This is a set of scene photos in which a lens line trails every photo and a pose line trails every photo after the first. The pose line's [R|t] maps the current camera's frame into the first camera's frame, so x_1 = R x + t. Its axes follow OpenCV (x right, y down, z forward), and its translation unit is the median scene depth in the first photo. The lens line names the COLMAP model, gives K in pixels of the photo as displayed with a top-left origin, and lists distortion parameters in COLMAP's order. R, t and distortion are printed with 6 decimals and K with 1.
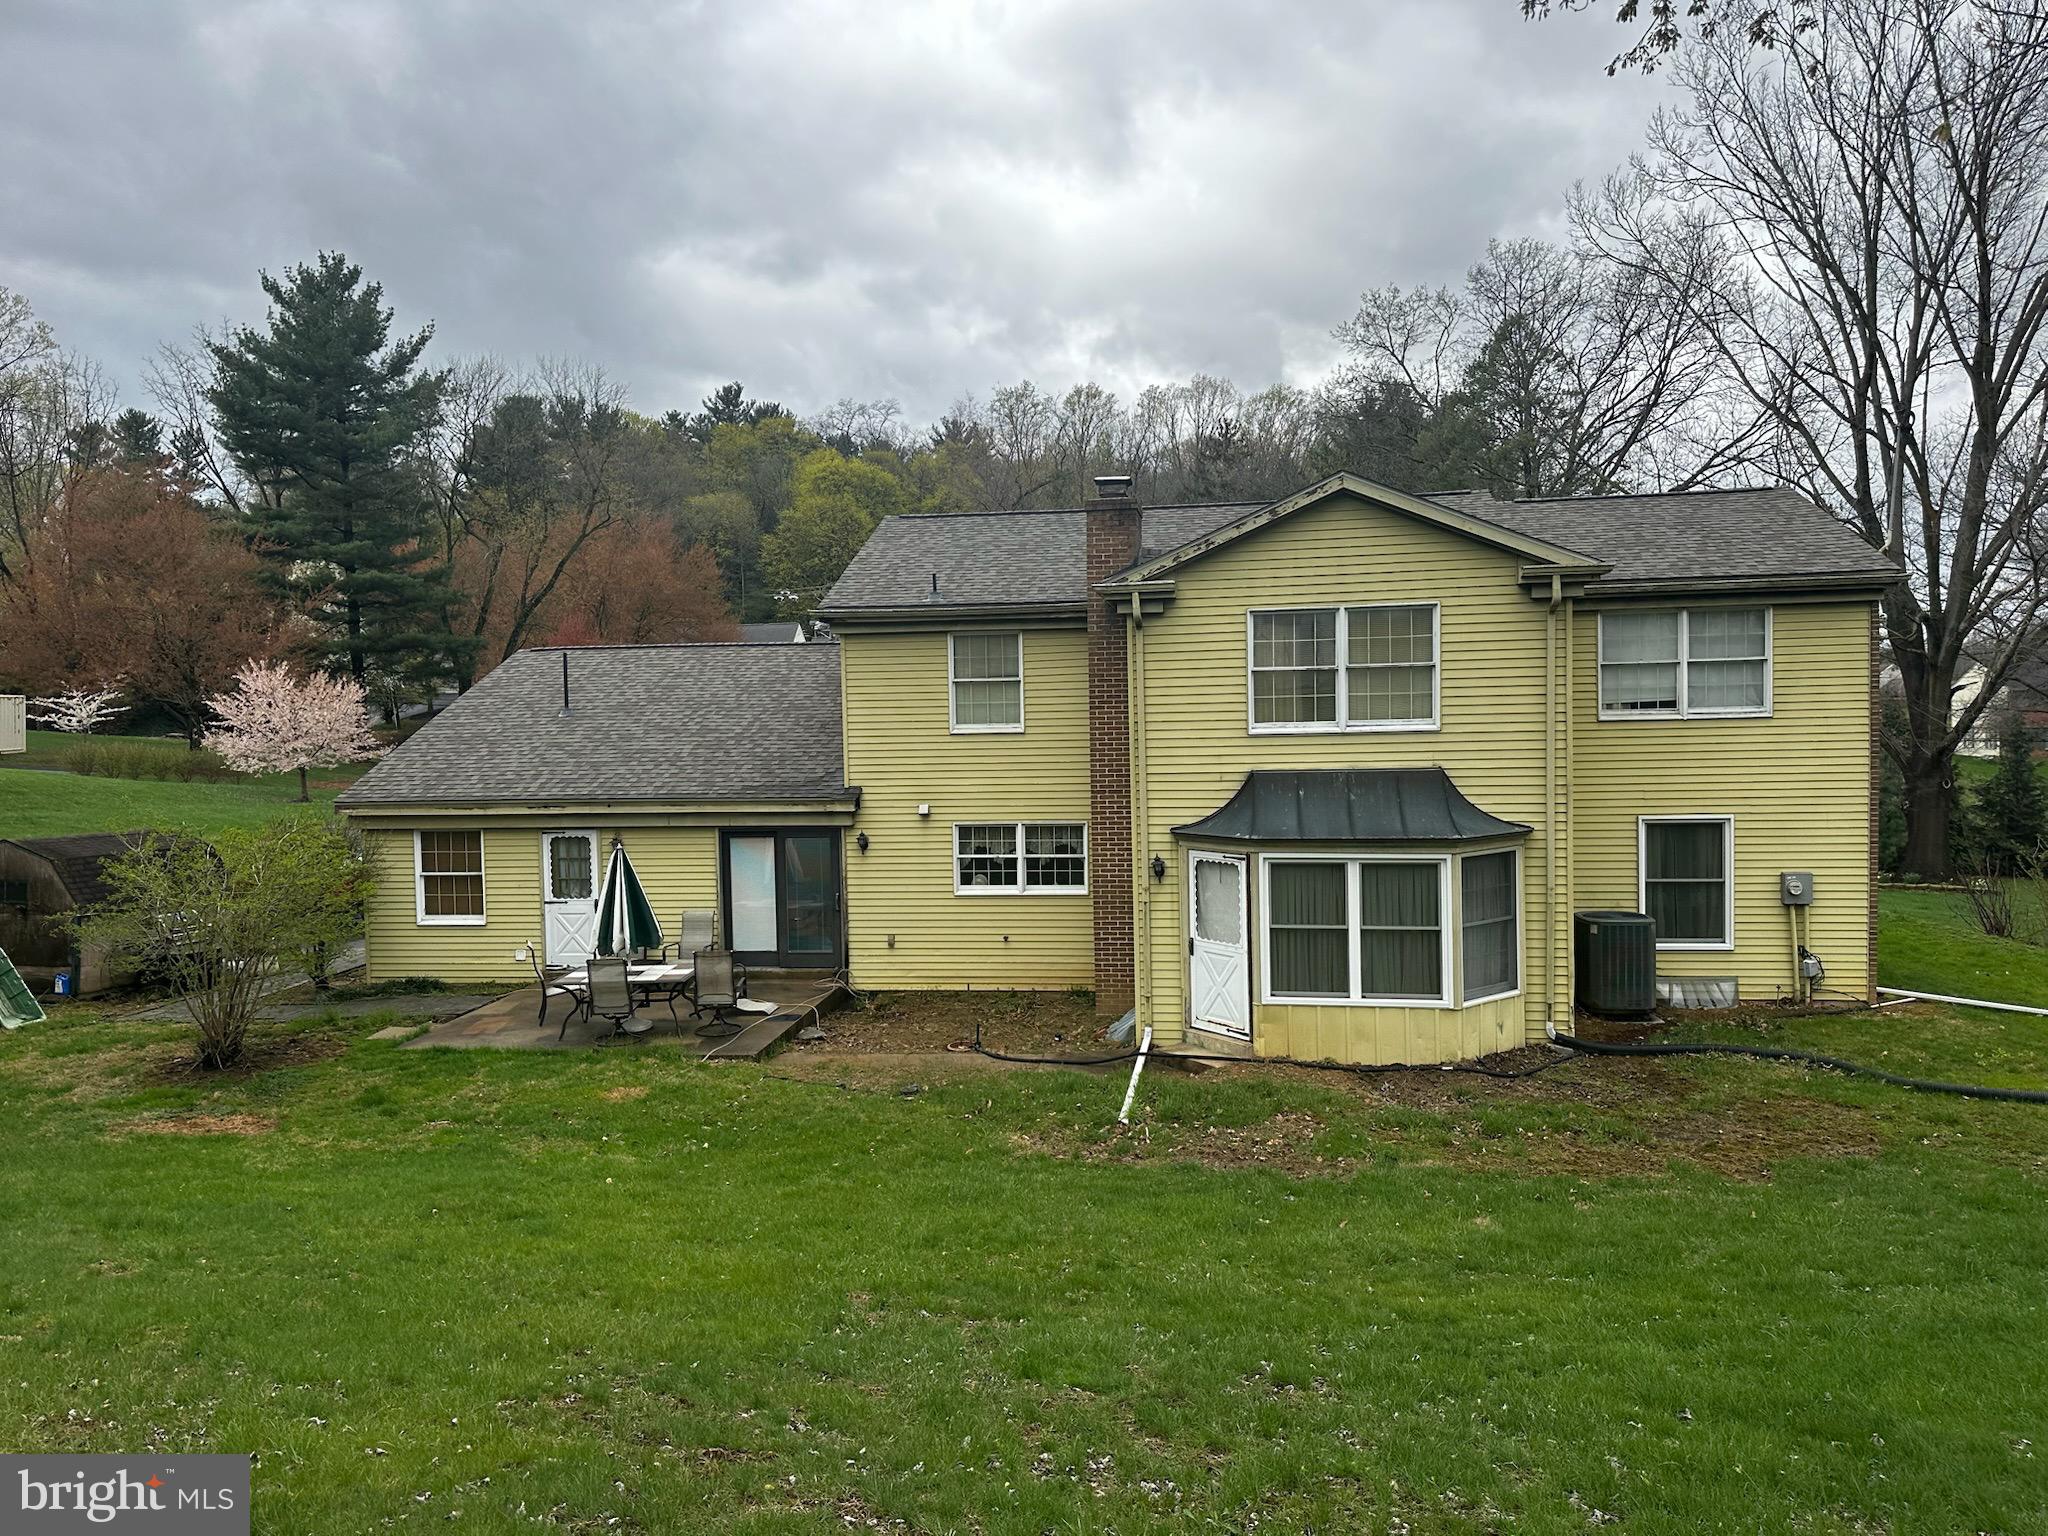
lens RADIAL K [[1437.4, 0, 1051.5], [0, 1437.4, 730.6], [0, 0, 1]] dist [0.029653, -0.039395]
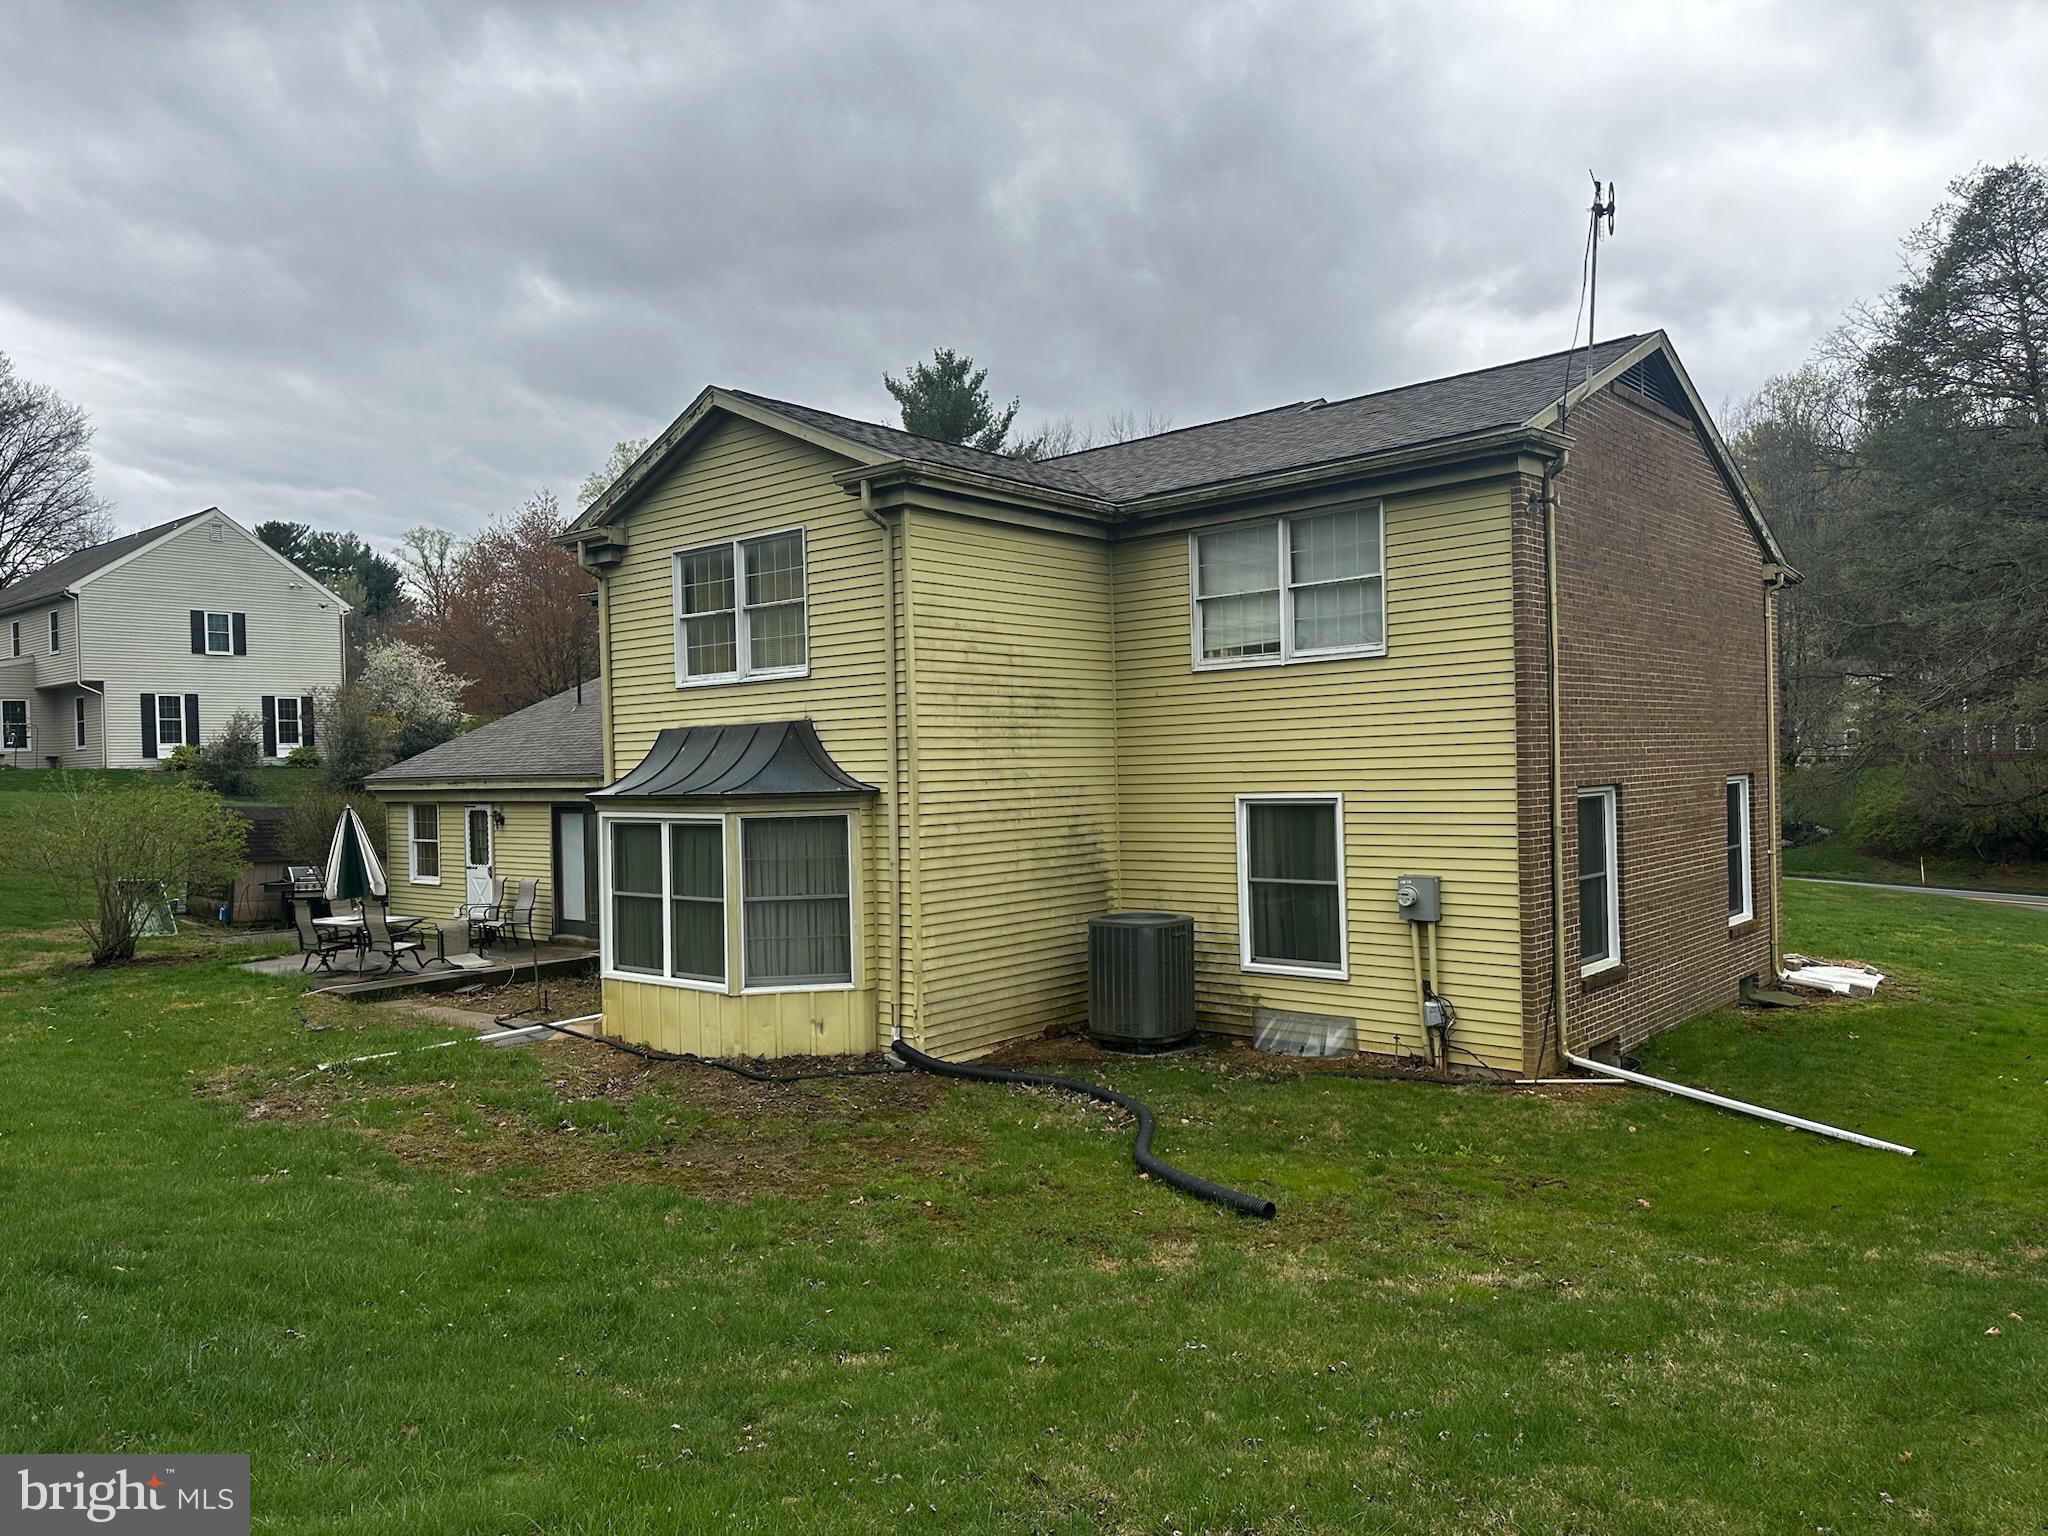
lens RADIAL K [[1437.4, 0, 1081.9], [0, 1437.4, 741.5], [0, 0, 1]] dist [0.029653, -0.039395]
pose [[0.852372, -0.008133, -0.522873, 0.737193], [-0.007537, 0.999584, -0.027835, 0.052955], [0.522882, 0.027667, 0.851956, 0.309205]]
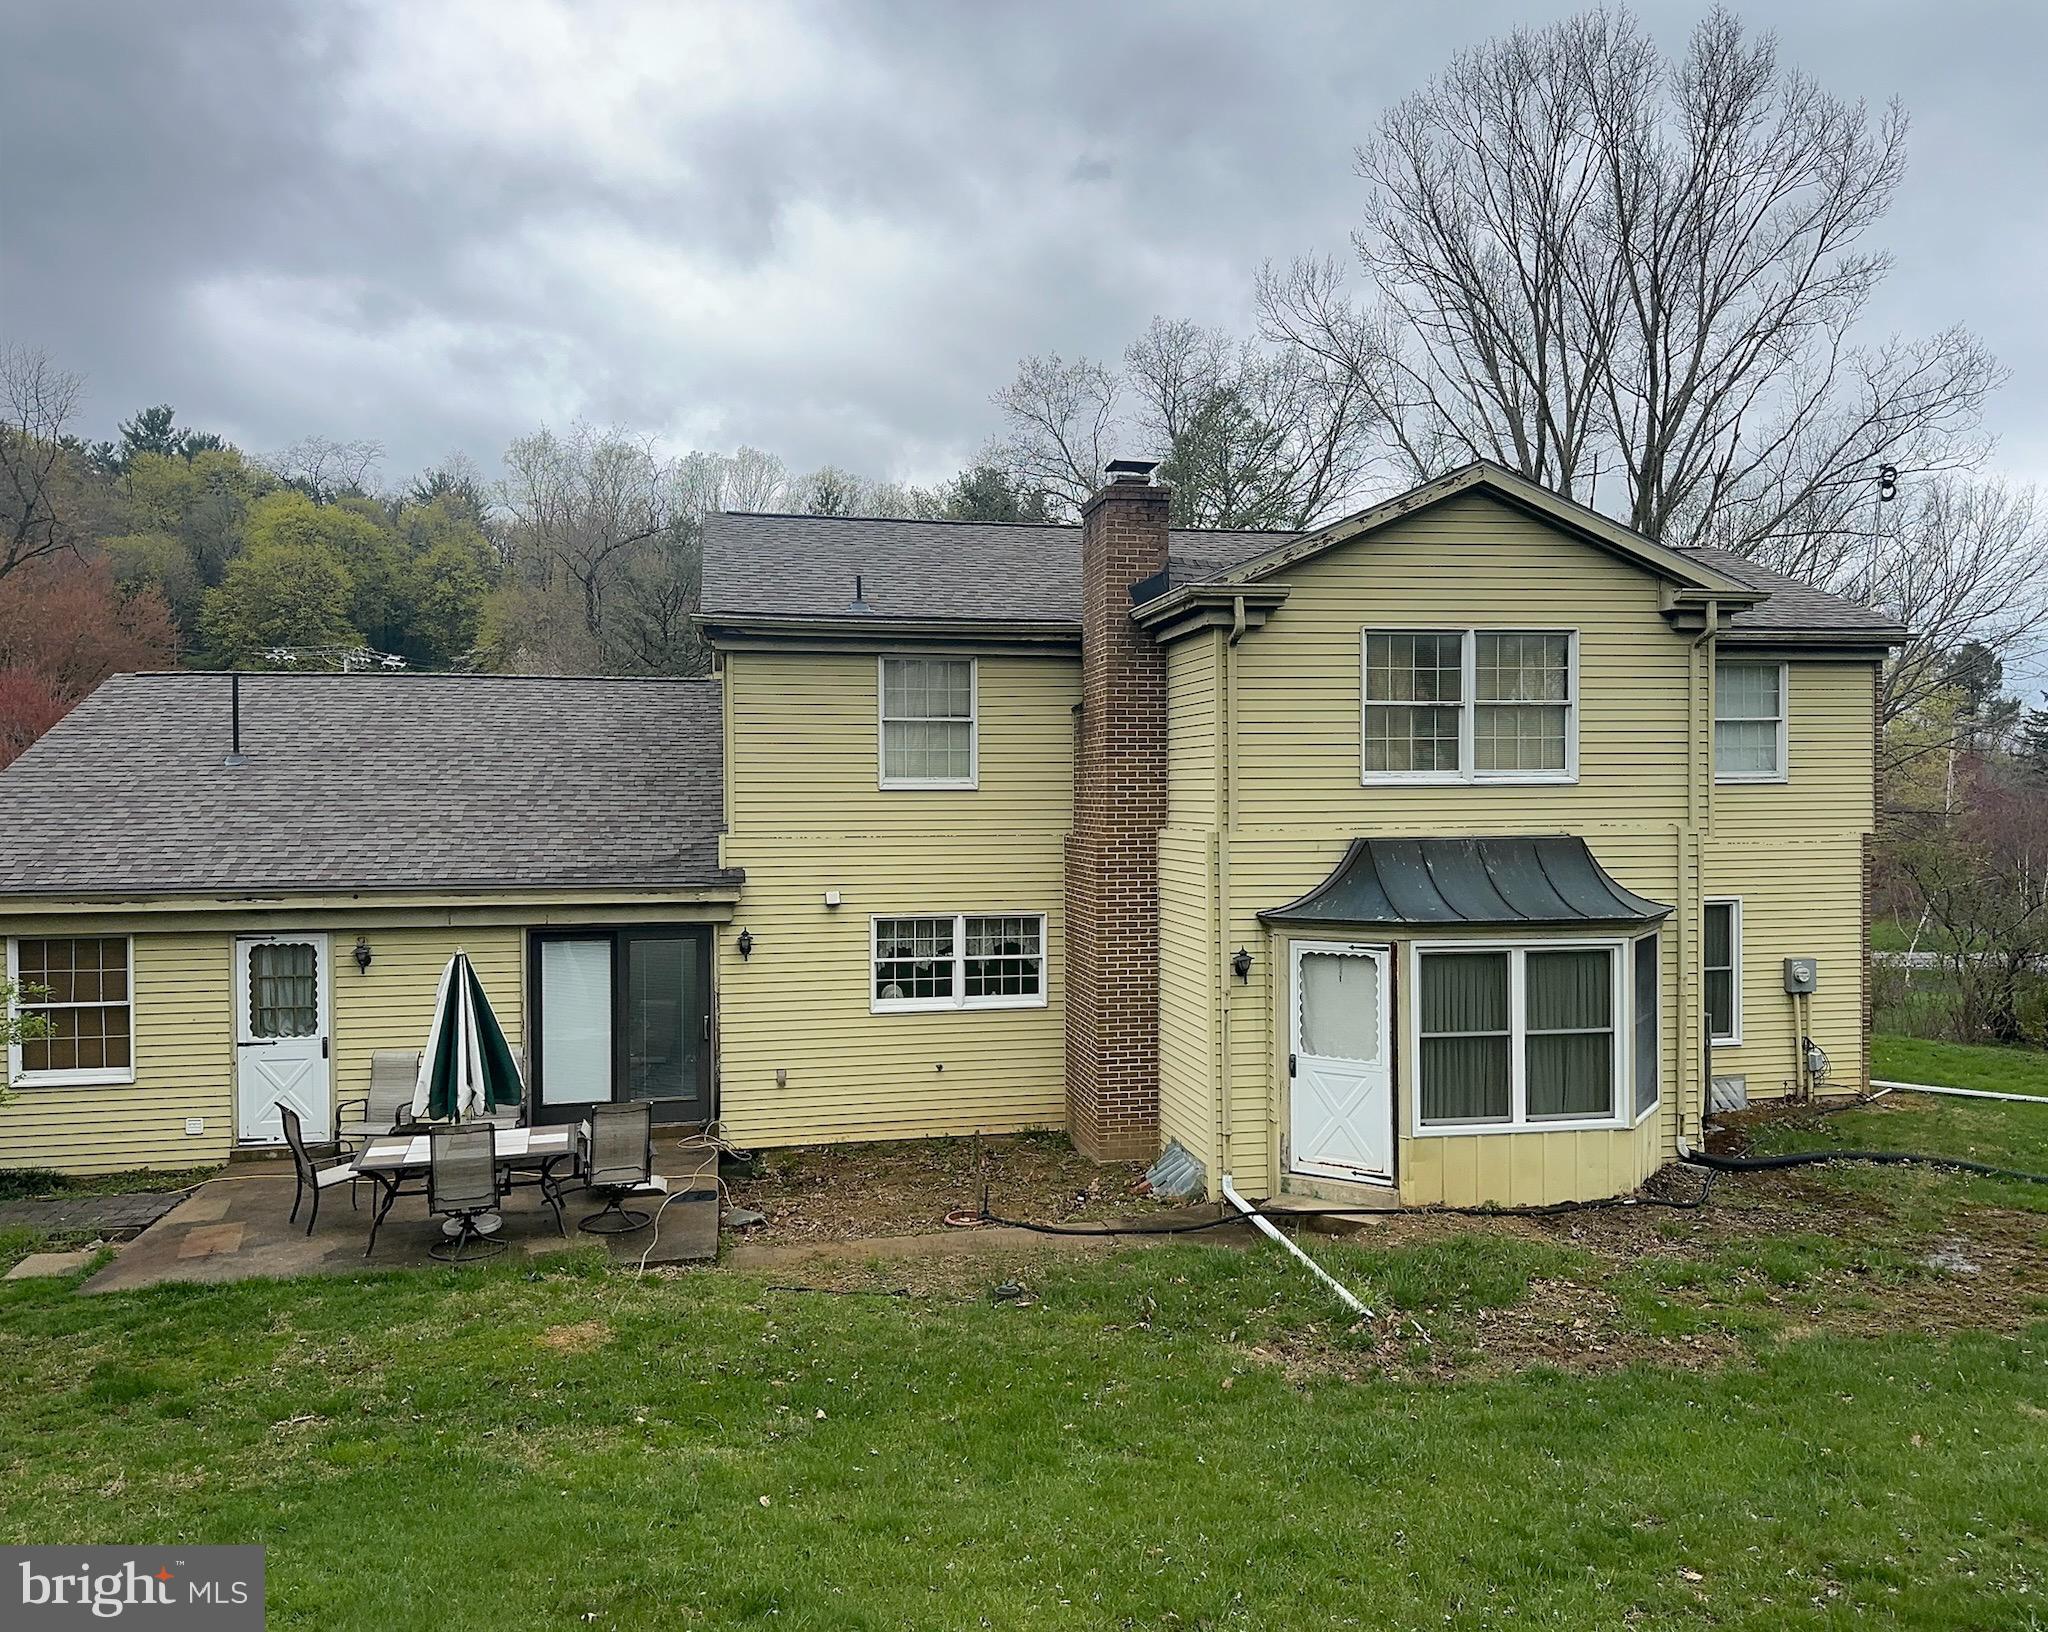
lens RADIAL K [[1510.3, 0, 1032.2], [0, 1510.3, 810.8], [0, 0, 1]] dist [0.031592, -0.043227]
pose [[0.945633, 0.012131, 0.325011, -0.260335], [-0.004770, 0.999714, -0.023437, 0.029634], [-0.325202, 0.020612, 0.945420, 0.244292]]
